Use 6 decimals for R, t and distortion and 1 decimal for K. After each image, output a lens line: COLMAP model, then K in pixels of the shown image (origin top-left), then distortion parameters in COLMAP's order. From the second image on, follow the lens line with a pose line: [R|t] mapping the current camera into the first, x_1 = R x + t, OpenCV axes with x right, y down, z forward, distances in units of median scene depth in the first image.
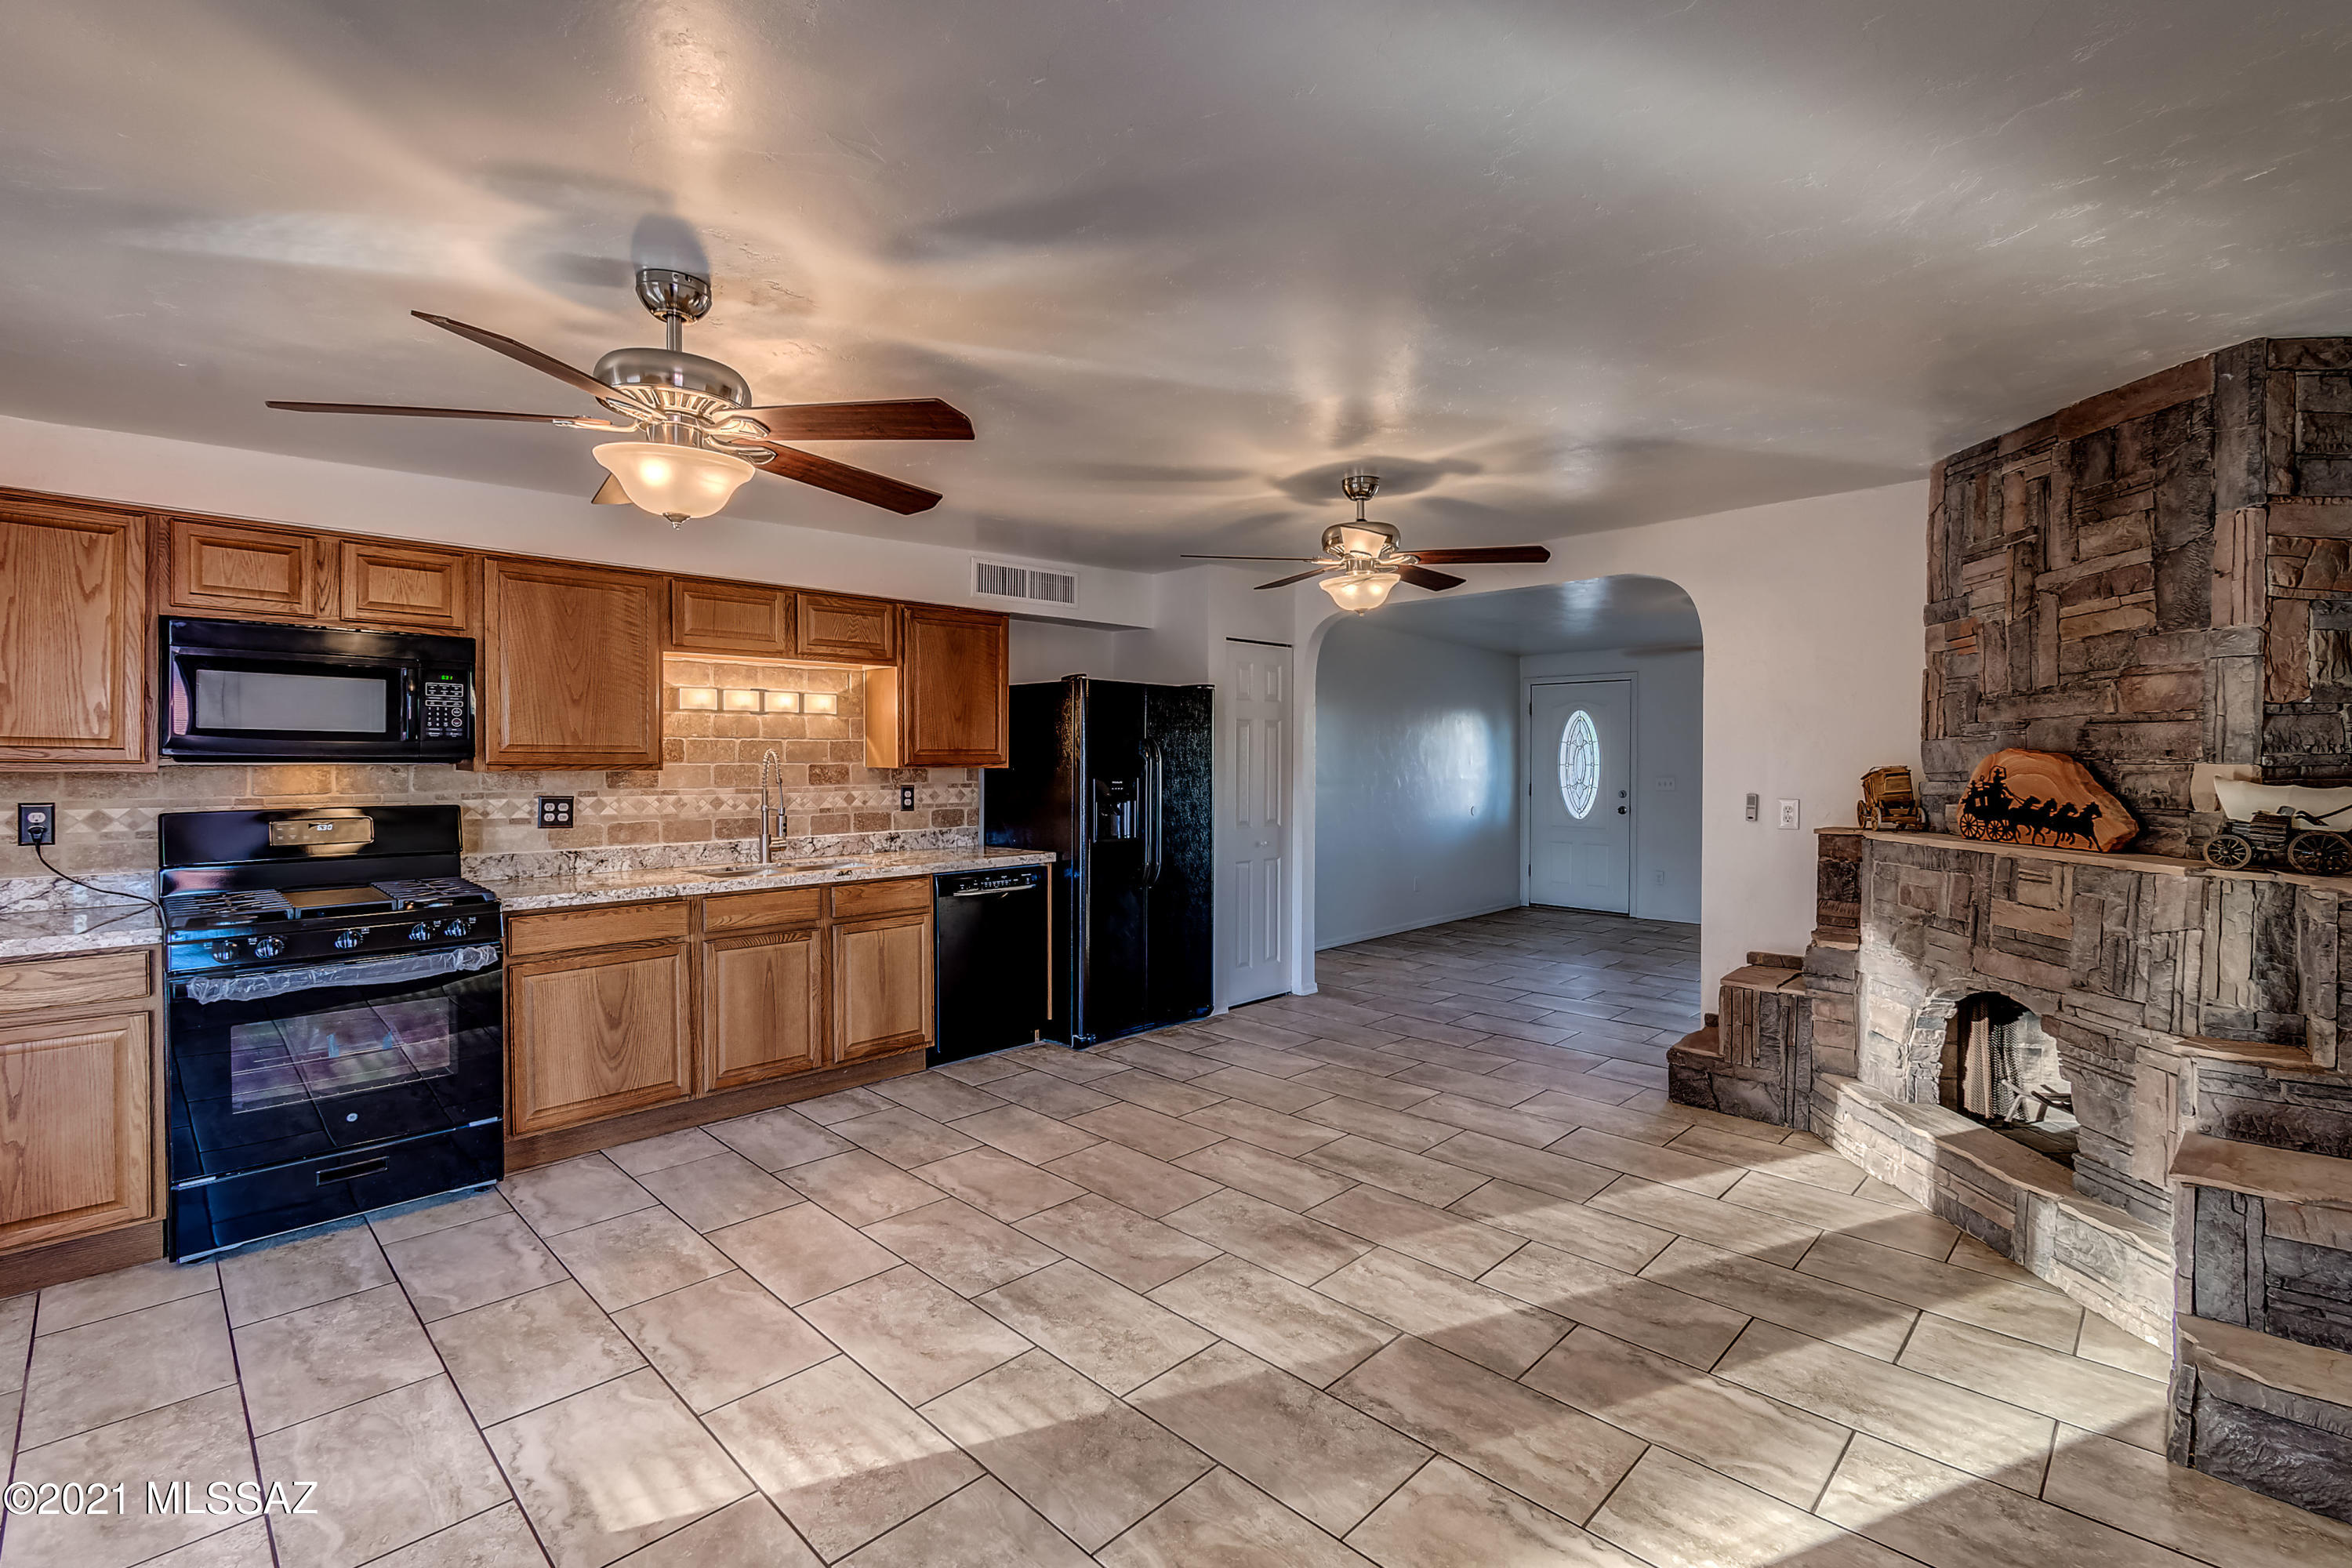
lens RADIAL K [[1067.0, 0, 1219.1], [0, 1067.0, 766.6], [0, 0, 1]] dist [0.003000, -0.001761]
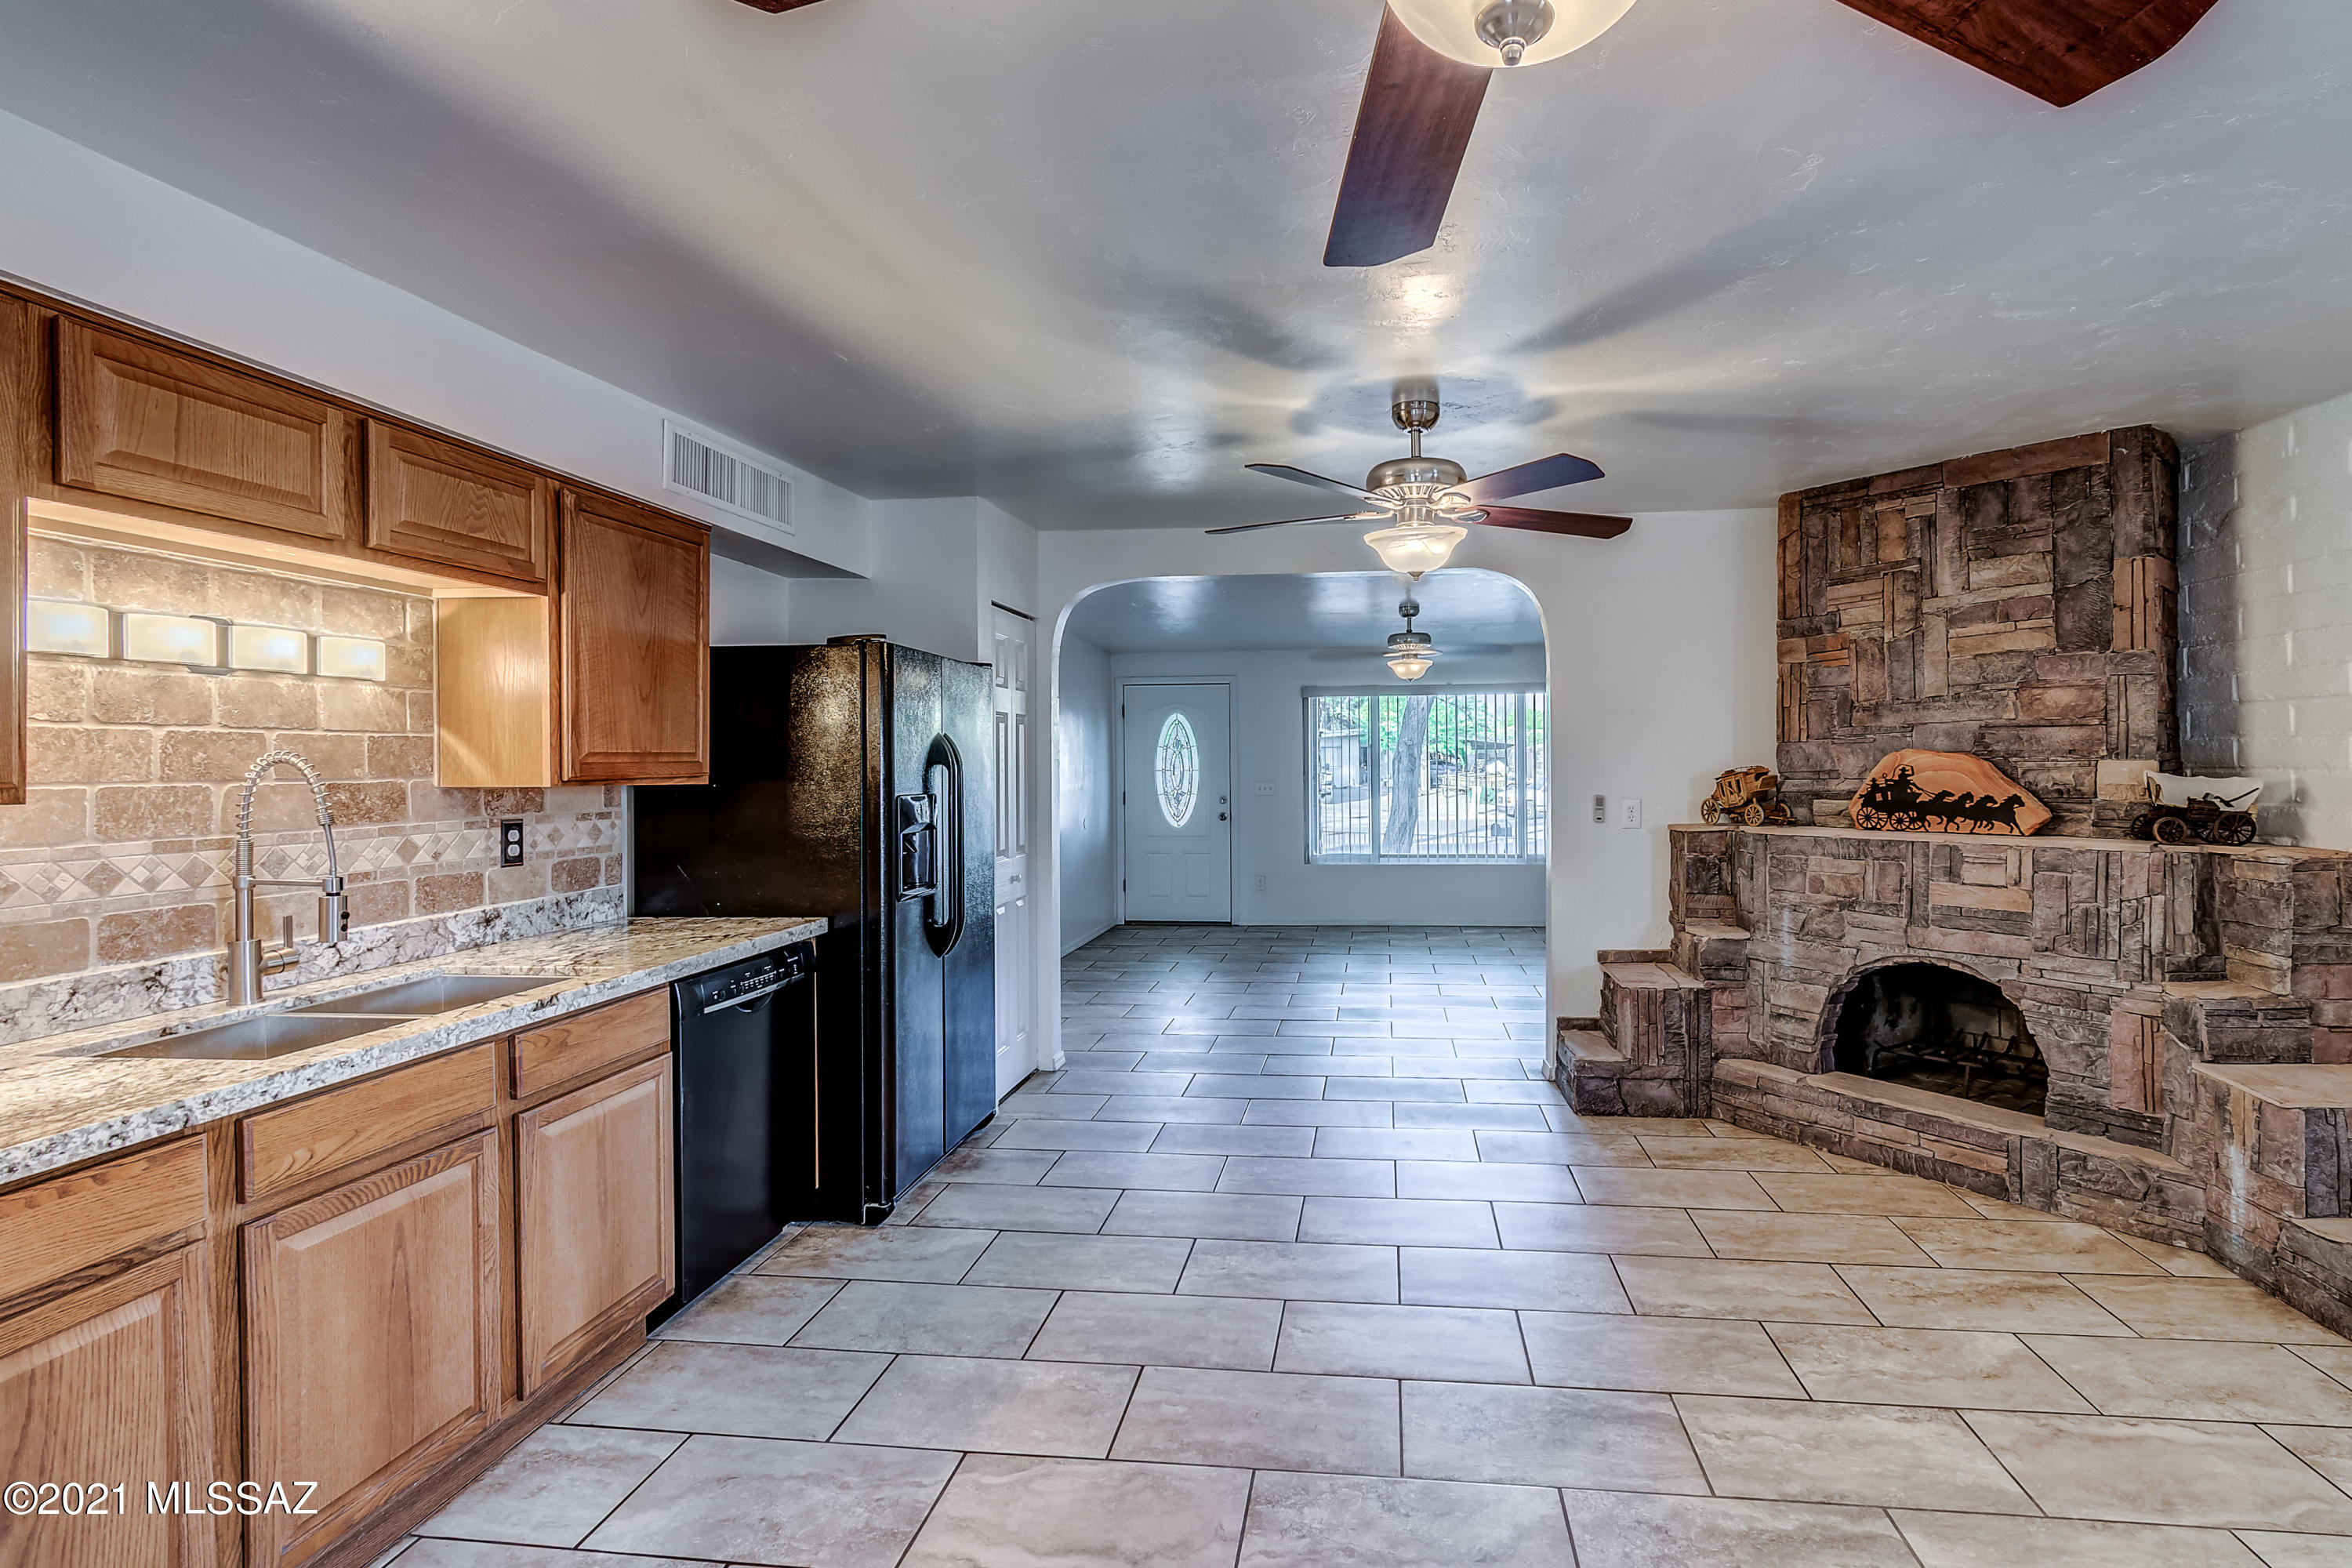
lens RADIAL K [[1067.0, 0, 1299.5], [0, 1067.0, 763.2], [0, 0, 1]] dist [0.003000, -0.001761]
pose [[0.785939, -0.006646, 0.618268, -0.427194], [0.013298, 0.999893, -0.006156, -0.003212], [-0.618161, 0.013060, 0.785943, 0.446000]]
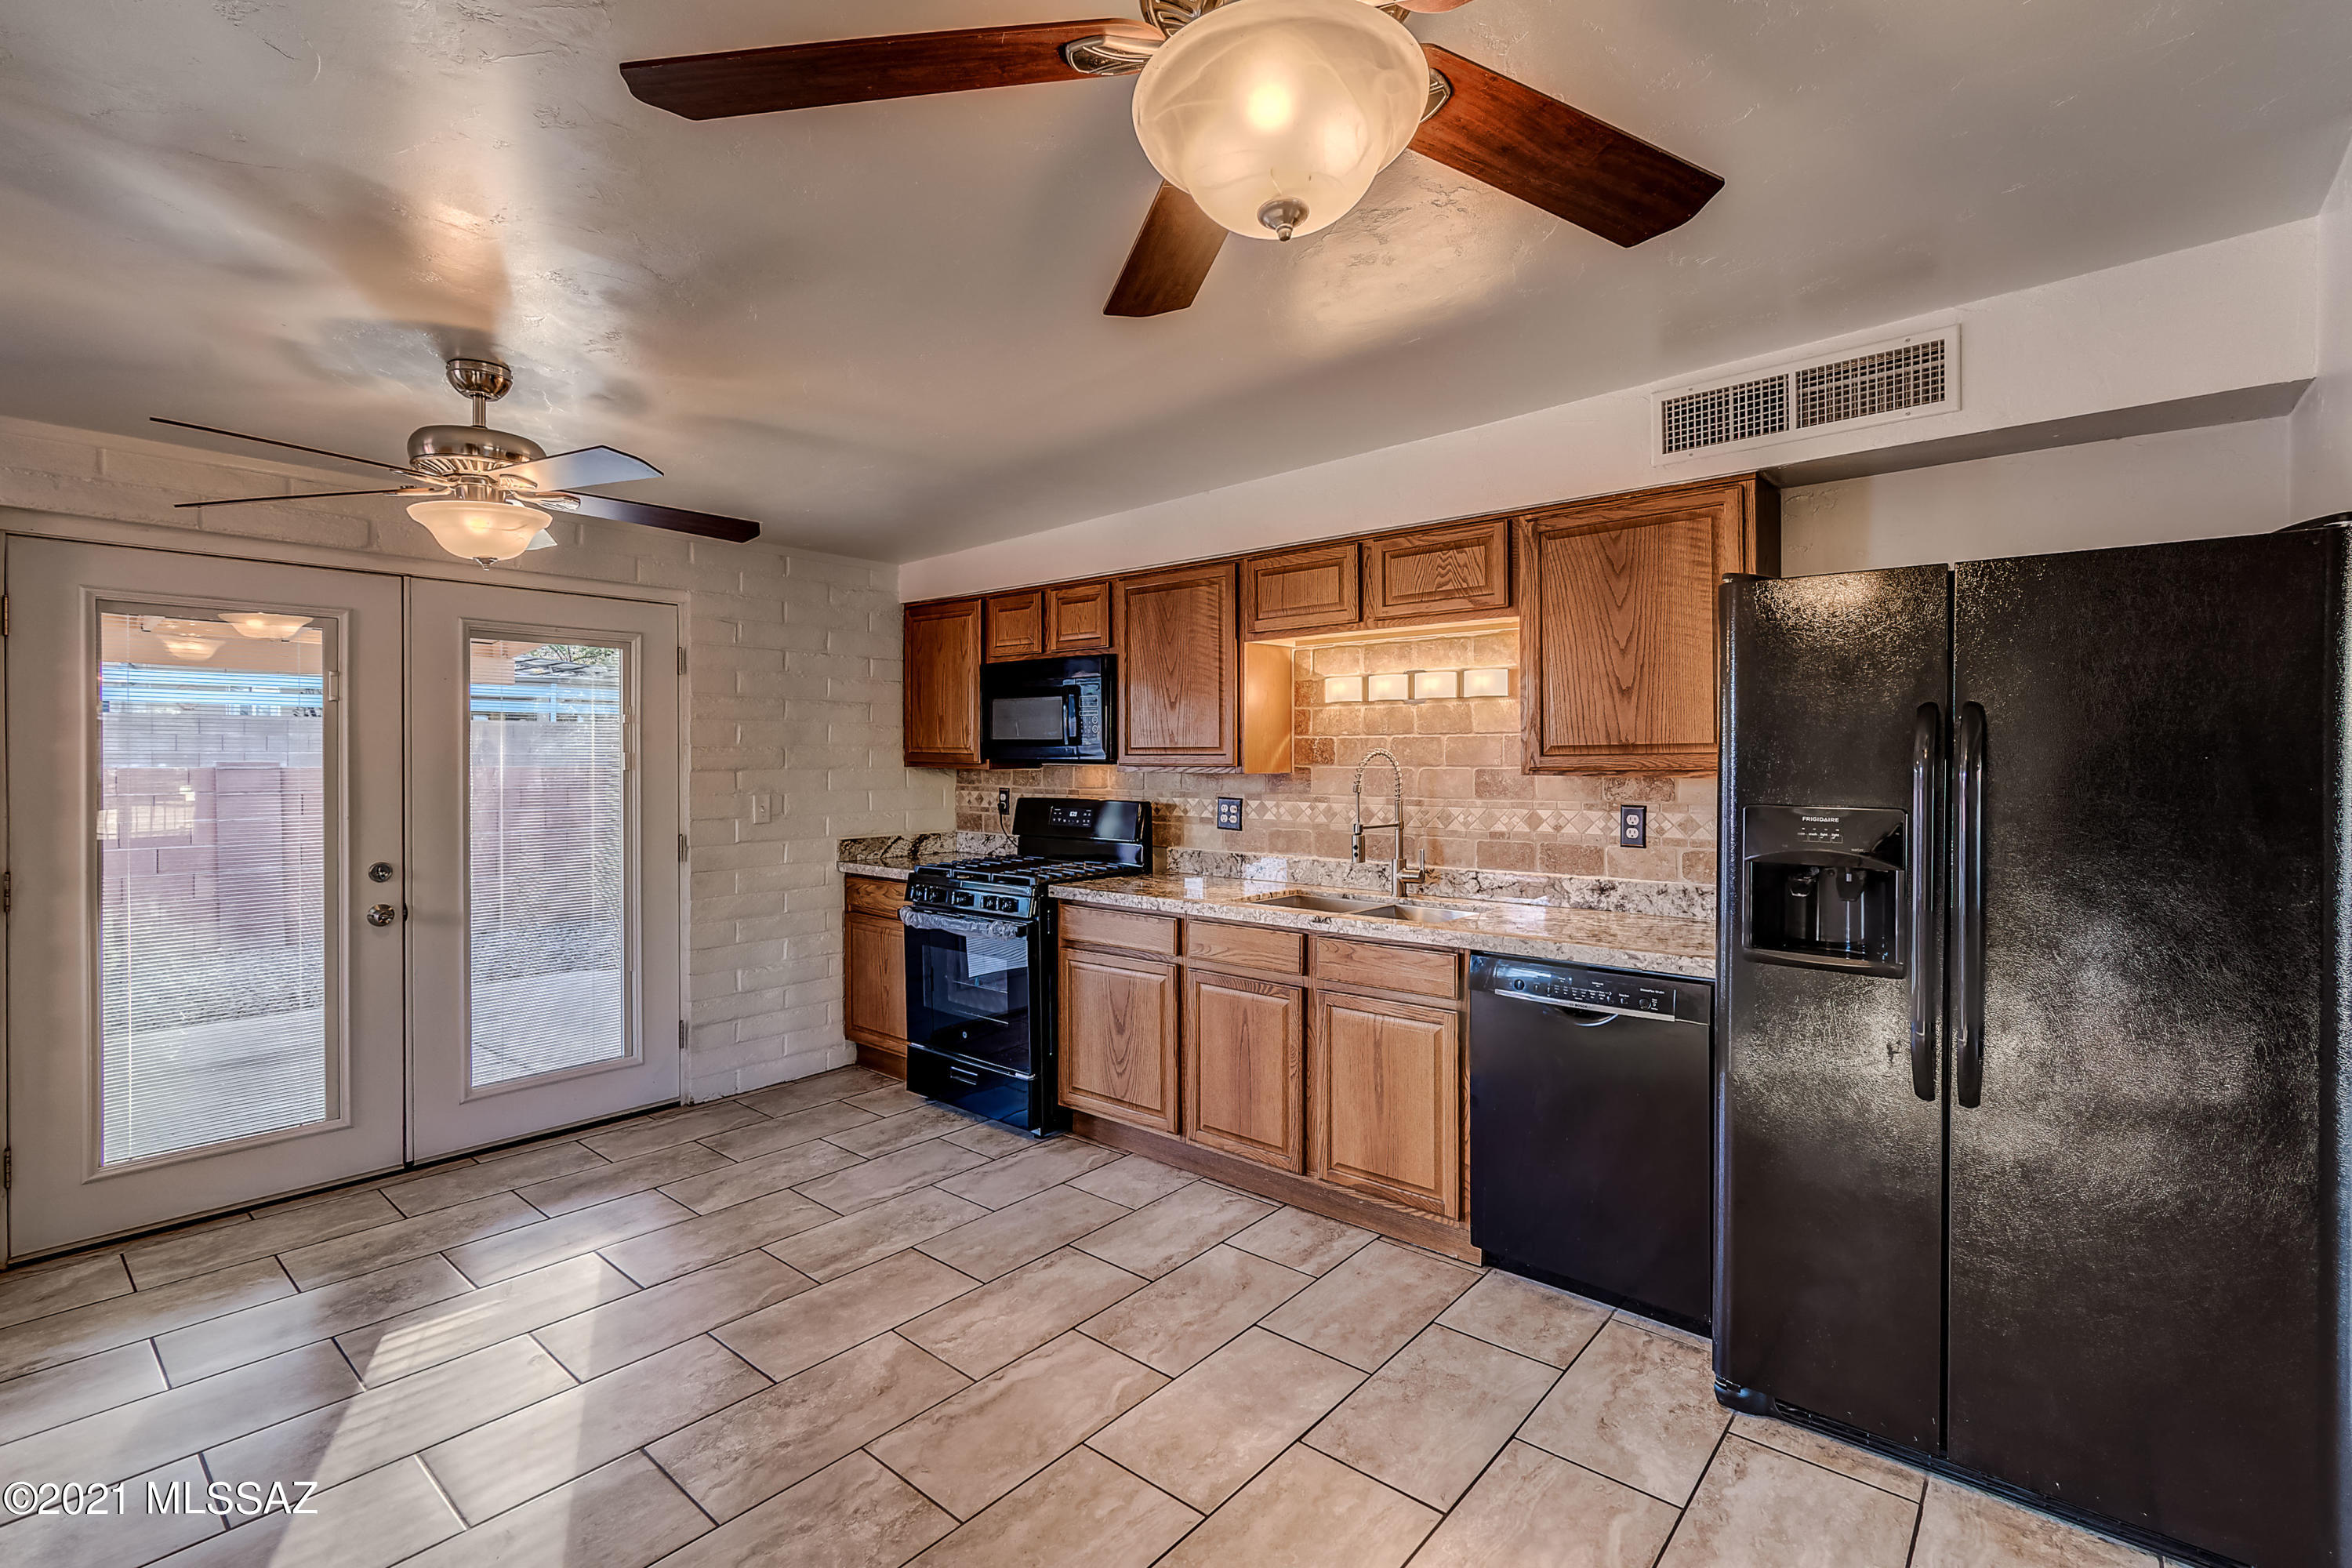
lens RADIAL K [[1067.0, 0, 1188.9], [0, 1067.0, 756.9], [0, 0, 1]] dist [0.003000, -0.001761]
pose [[0.039971, -0.002286, -0.999198, 0.412014], [-0.007097, 0.999972, -0.002572, -0.008932], [0.999176, 0.007194, 0.039954, 0.987406]]
